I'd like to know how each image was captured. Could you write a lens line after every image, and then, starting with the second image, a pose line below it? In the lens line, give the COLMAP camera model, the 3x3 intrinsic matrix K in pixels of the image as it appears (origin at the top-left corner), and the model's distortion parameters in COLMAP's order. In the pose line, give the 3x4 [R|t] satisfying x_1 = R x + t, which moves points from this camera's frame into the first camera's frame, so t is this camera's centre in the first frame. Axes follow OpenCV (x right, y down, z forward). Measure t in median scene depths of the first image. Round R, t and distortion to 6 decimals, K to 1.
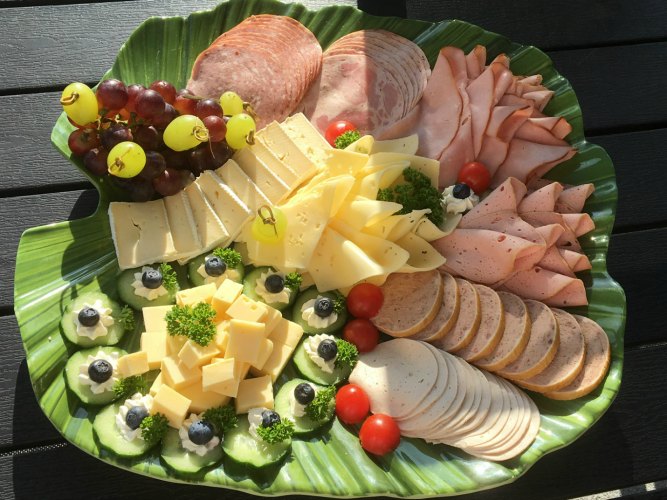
lens RADIAL K [[558.8, 0, 339.3], [0, 558.8, 249.6], [0, 0, 1]] dist [0.018505, -0.024156]
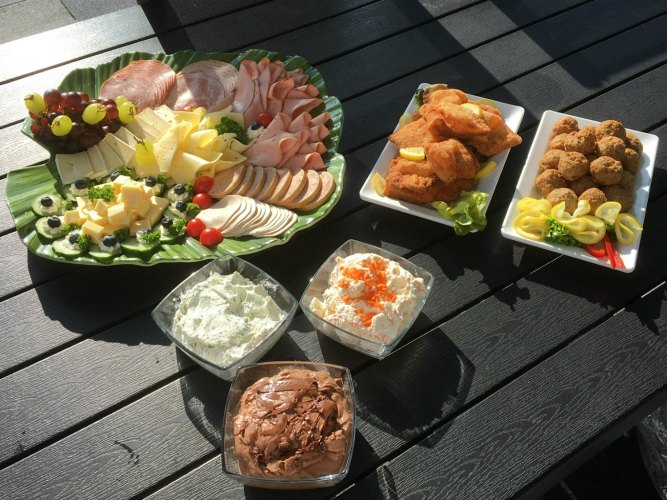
lens RADIAL K [[558.8, 0, 329.2], [0, 558.8, 249.9], [0, 0, 1]] dist [0.018505, -0.024156]
pose [[0.986434, -0.158681, 0.042041, 0.336122], [0.163937, 0.965496, -0.202341, 0.726355], [-0.008483, 0.206488, 0.978412, -0.716340]]
